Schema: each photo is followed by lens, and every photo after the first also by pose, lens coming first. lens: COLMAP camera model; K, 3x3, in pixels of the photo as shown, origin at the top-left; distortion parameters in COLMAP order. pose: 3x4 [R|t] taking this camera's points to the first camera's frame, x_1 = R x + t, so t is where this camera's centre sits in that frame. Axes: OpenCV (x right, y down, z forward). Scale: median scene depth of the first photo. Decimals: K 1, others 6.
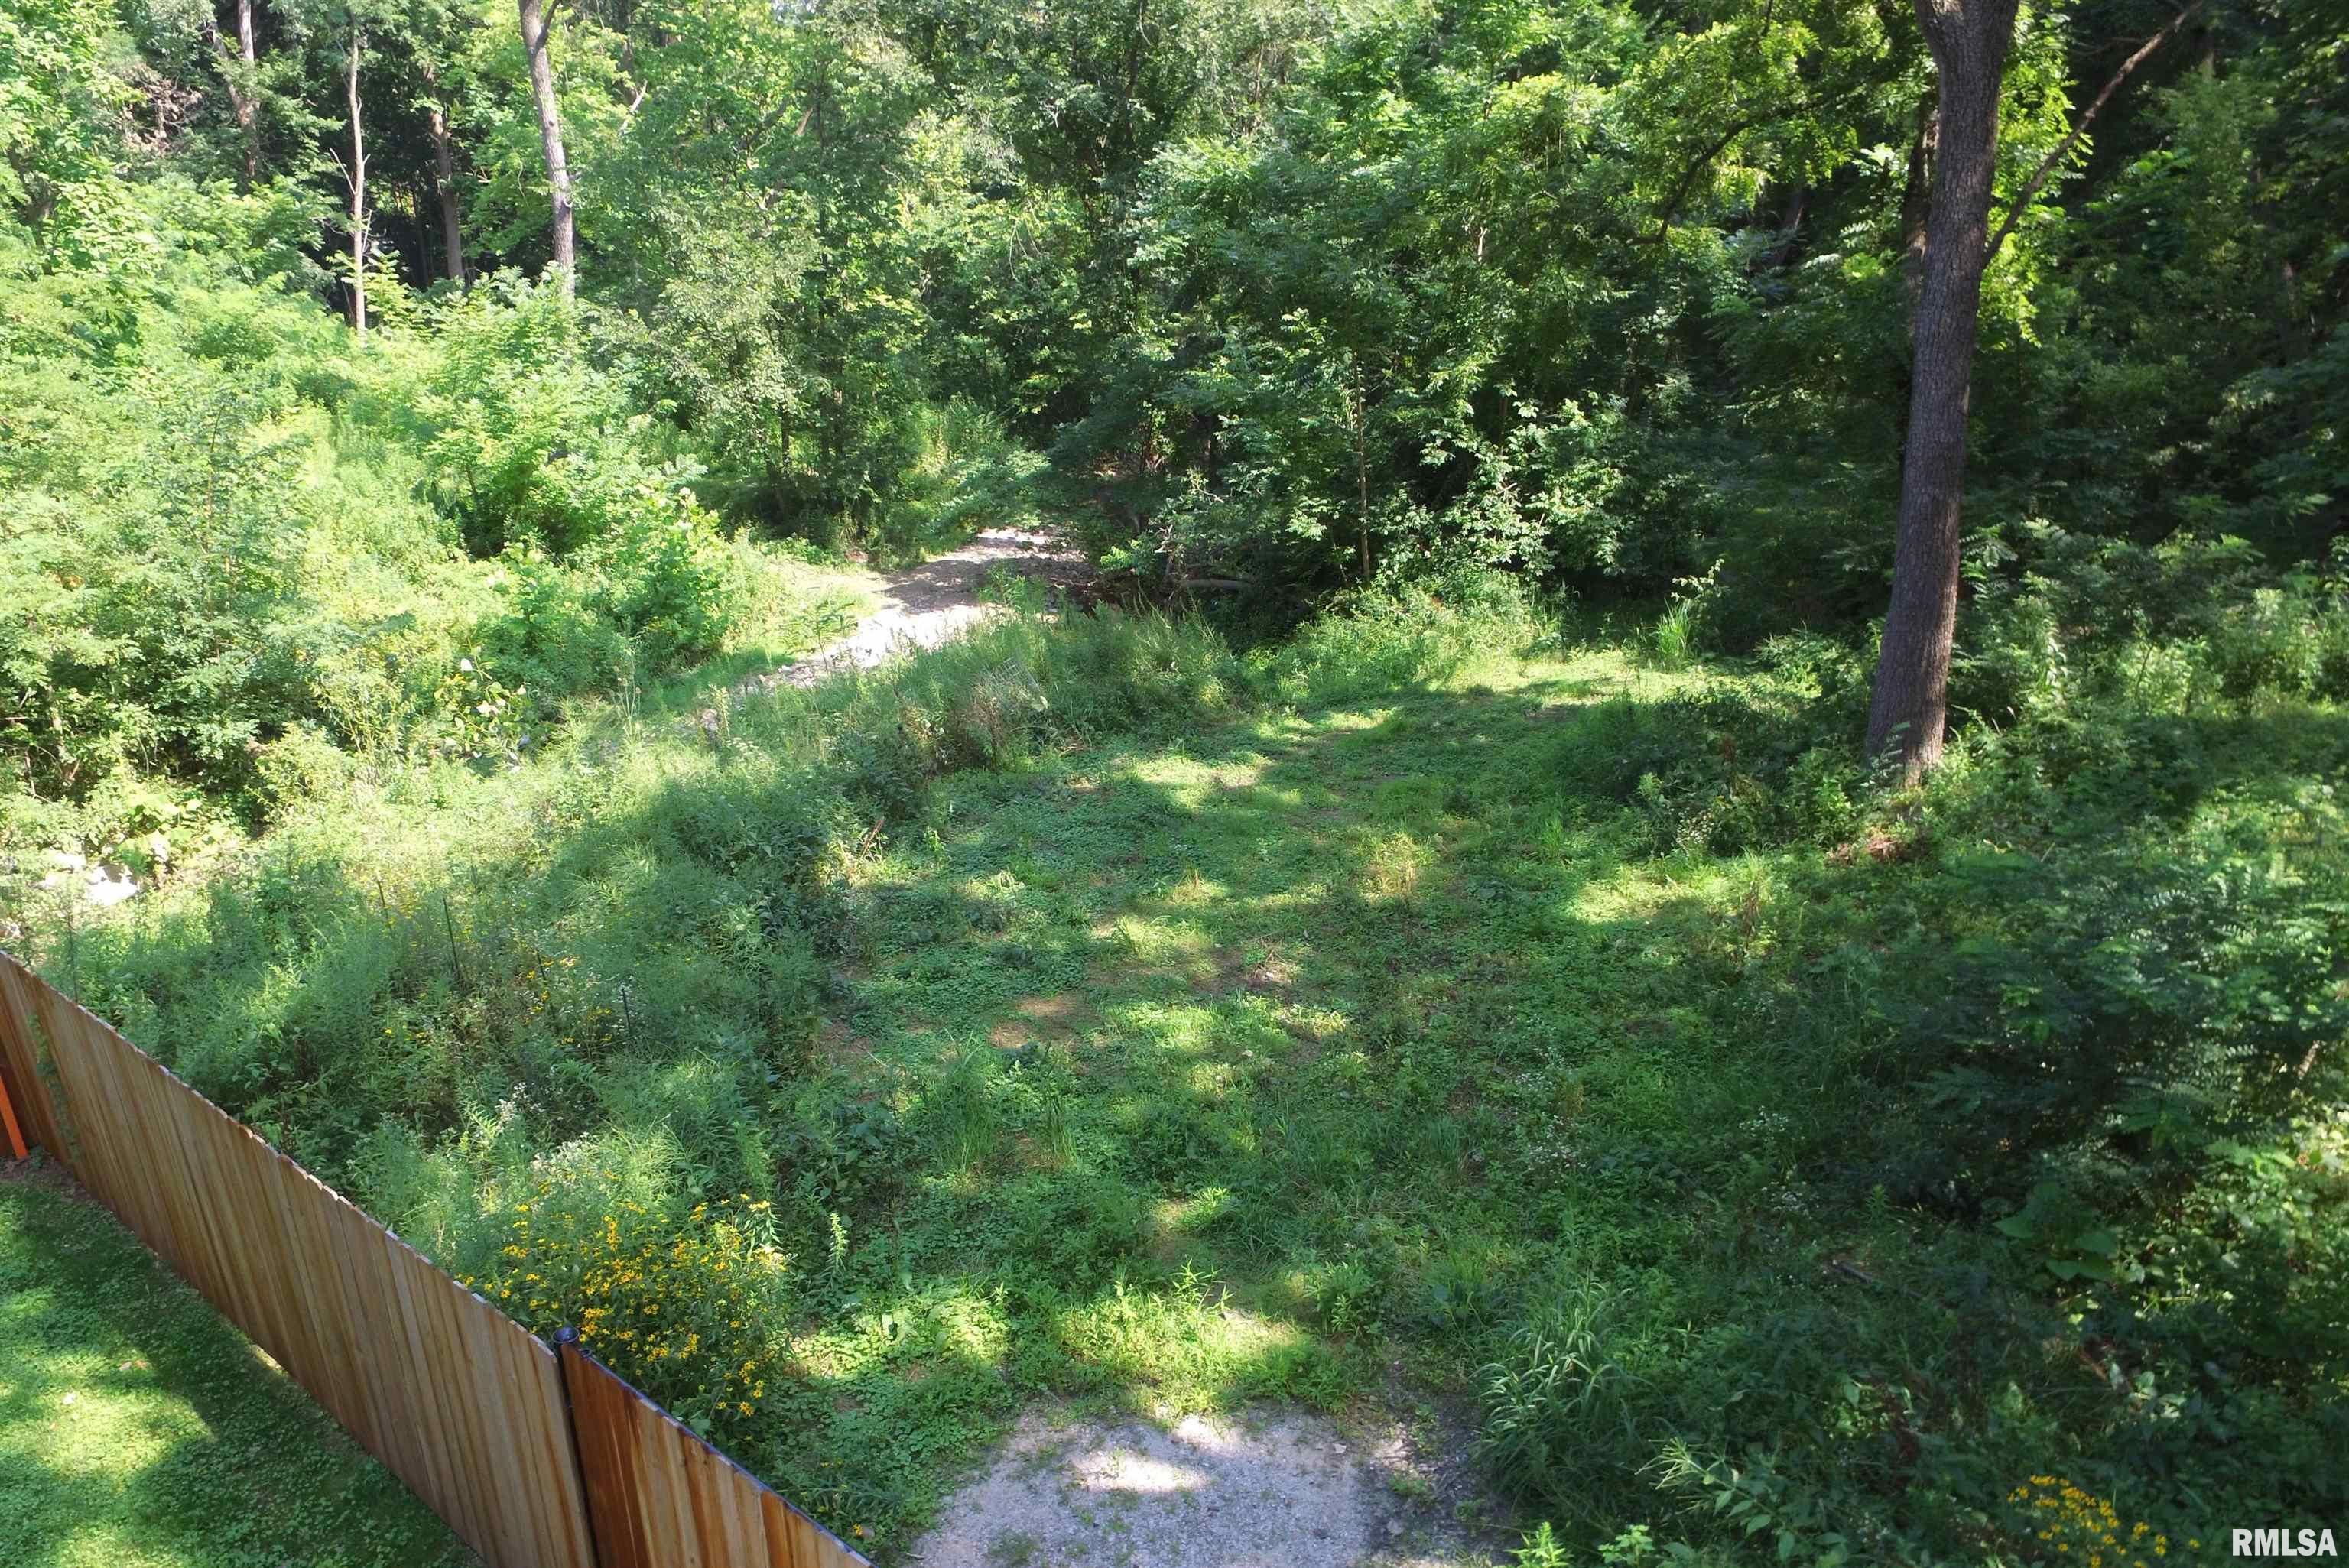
lens RADIAL K [[1593.0, 0, 1162.5], [0, 1593.0, 882.6], [0, 0, 1]] dist [-0.009157, 0.012878]
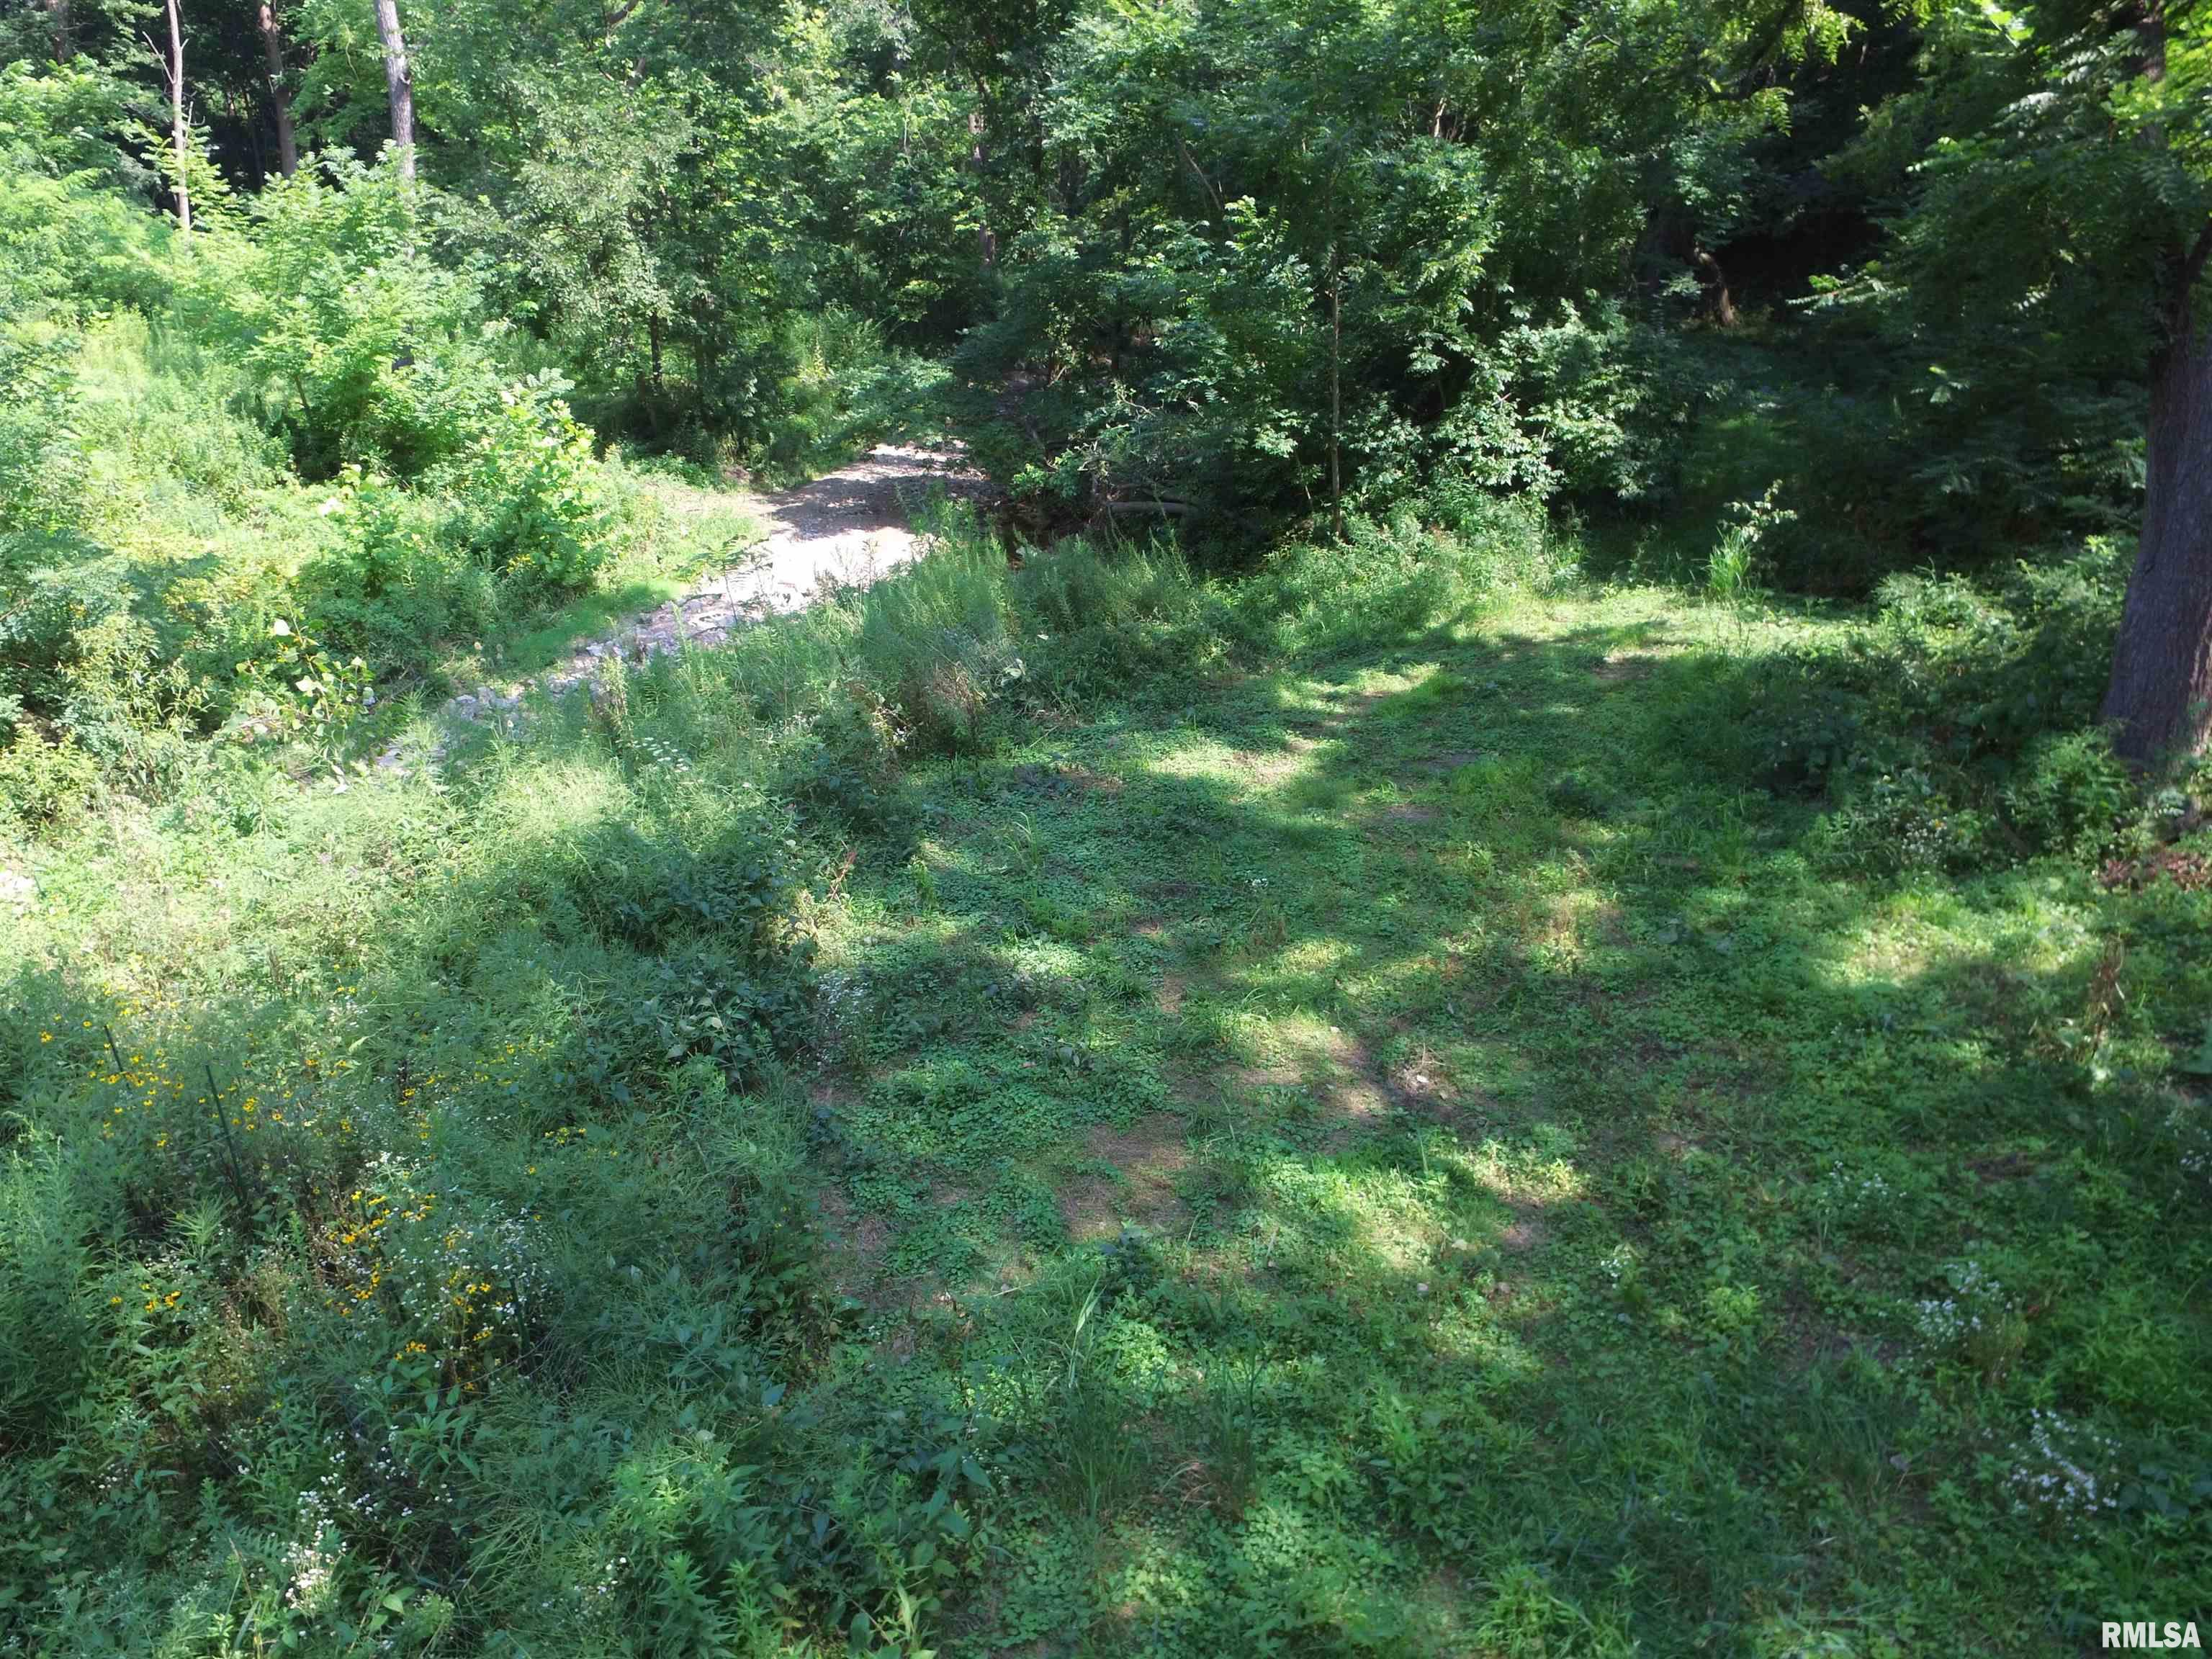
lens RADIAL K [[1491.9, 0, 1094.5], [0, 1491.9, 841.5], [0, 0, 1]] dist [-0.004638, -0.008313]
pose [[0.998121, -0.018182, 0.058511, -0.062490], [0.015613, 0.998907, 0.044067, -0.043186], [-0.059248, -0.043071, 0.997314, 0.180845]]
